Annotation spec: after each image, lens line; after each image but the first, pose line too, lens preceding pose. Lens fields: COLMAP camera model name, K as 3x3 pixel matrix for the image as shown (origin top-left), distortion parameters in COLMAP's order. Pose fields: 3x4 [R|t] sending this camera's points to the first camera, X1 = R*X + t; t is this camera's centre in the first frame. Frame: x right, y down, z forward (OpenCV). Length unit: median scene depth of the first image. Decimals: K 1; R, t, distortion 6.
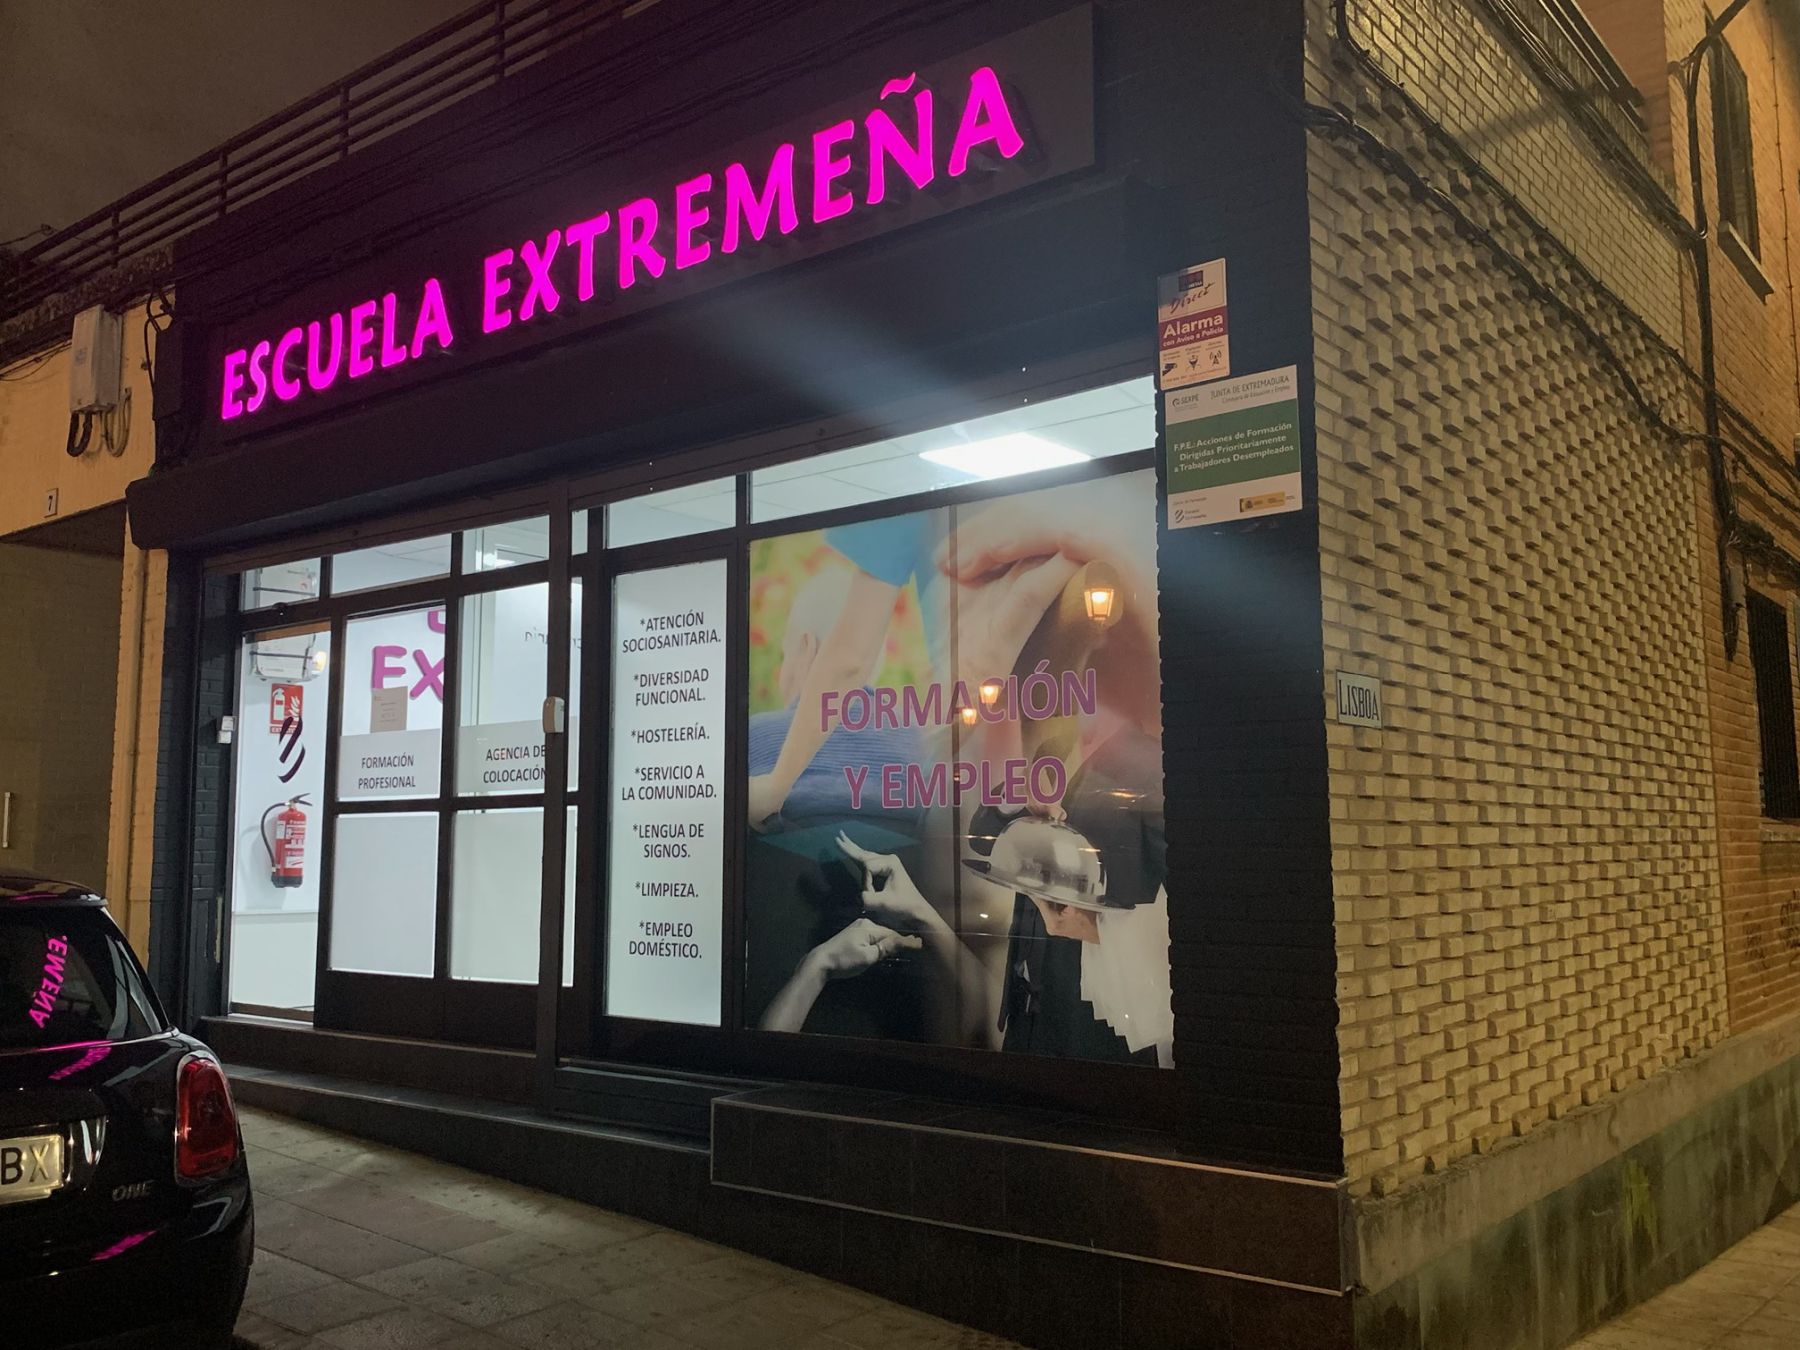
lens RADIAL K [[1570.1, 0, 898.5], [0, 1570.1, 673.3], [0, 0, 1]] dist [0.081944, -0.011703]
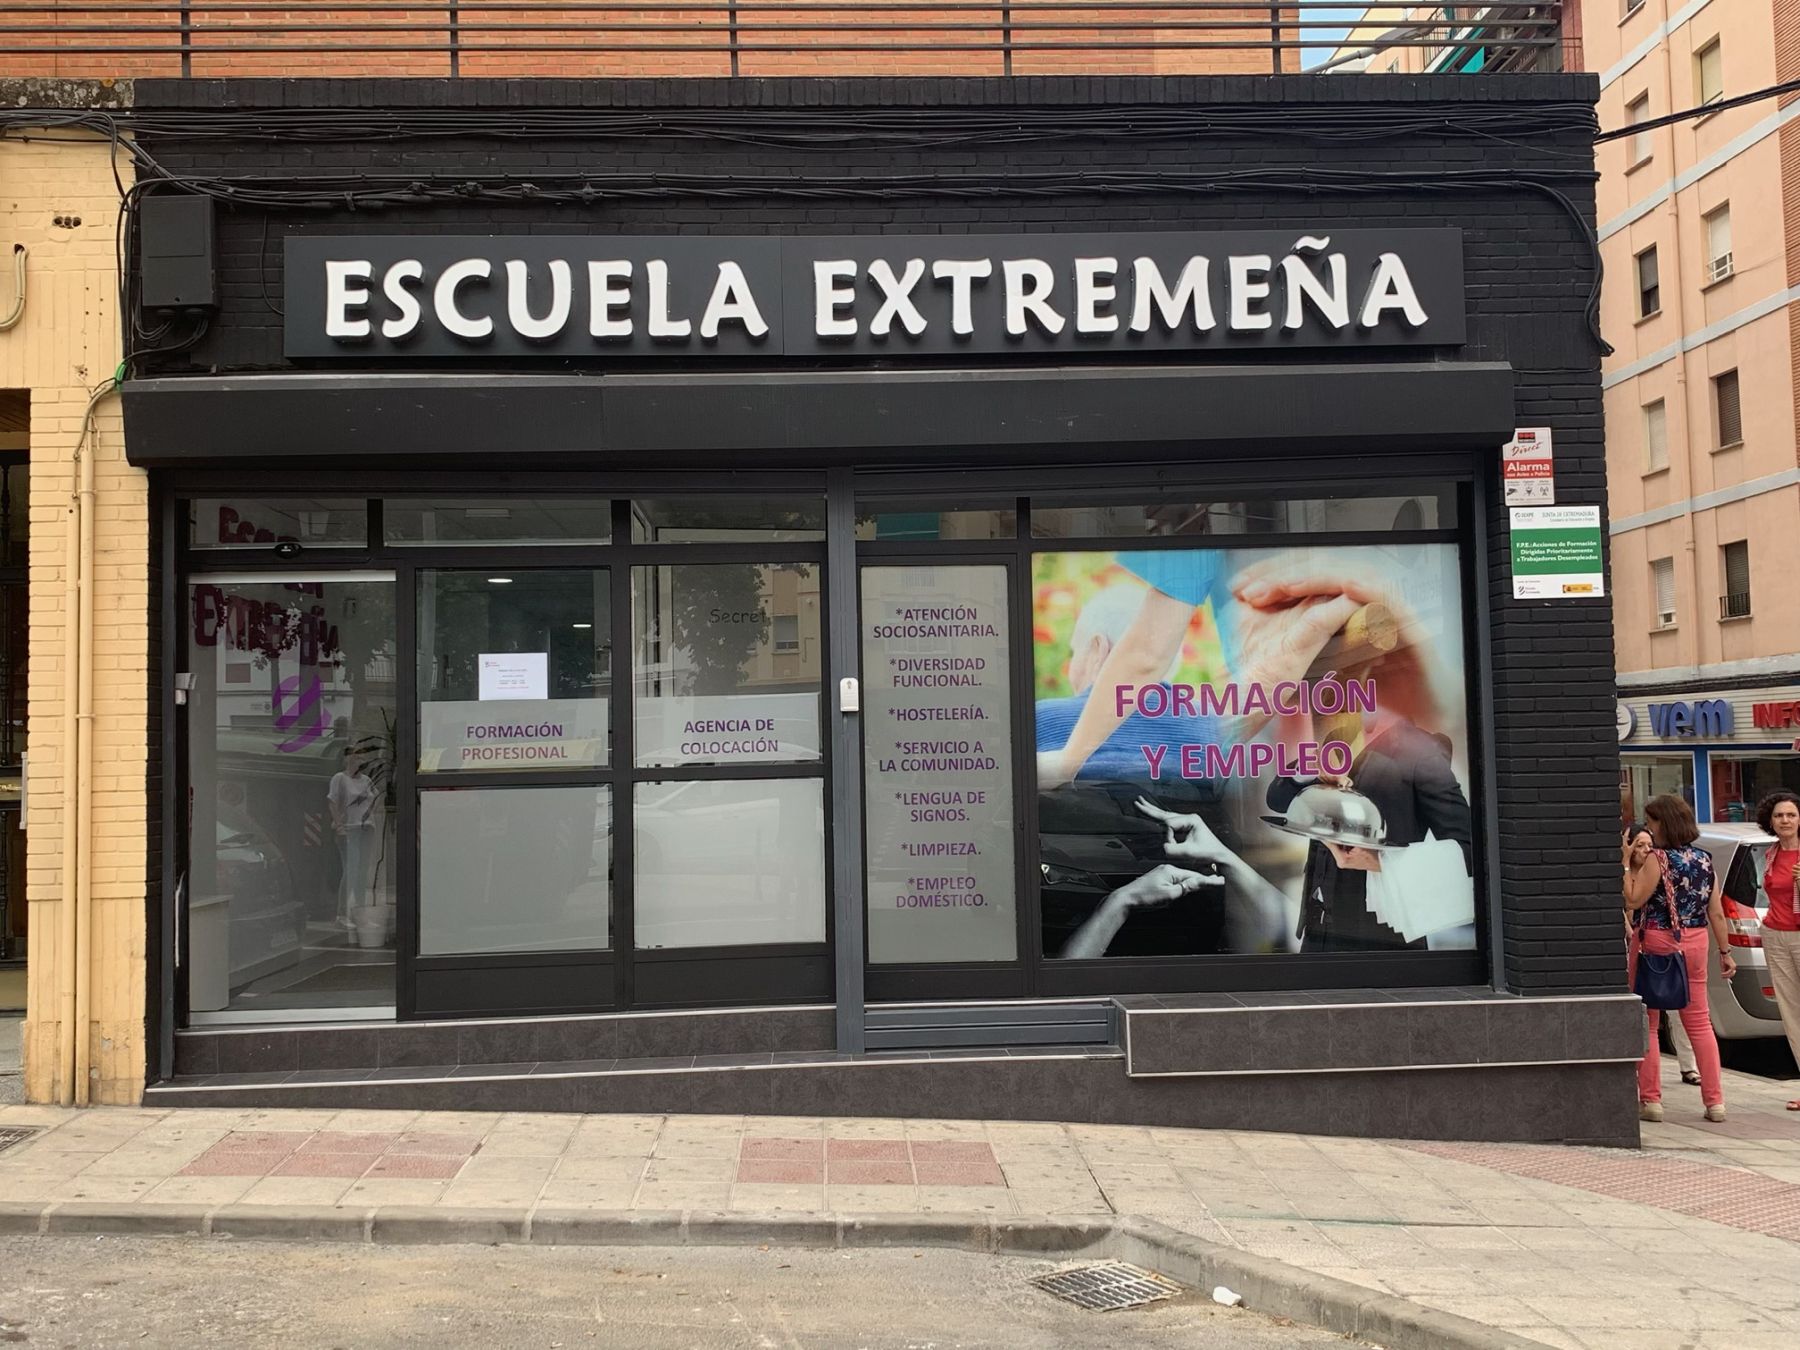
lens RADIAL K [[1765.7, 0, 899.6], [0, 1765.7, 676.6], [0, 0, 1]] dist [0.100678, 0.000000]
pose [[0.745717, 0.017161, 0.666042, -1.149693], [-0.055536, 0.997790, 0.036470, -0.037259], [-0.663945, -0.064186, 0.745022, 0.078682]]
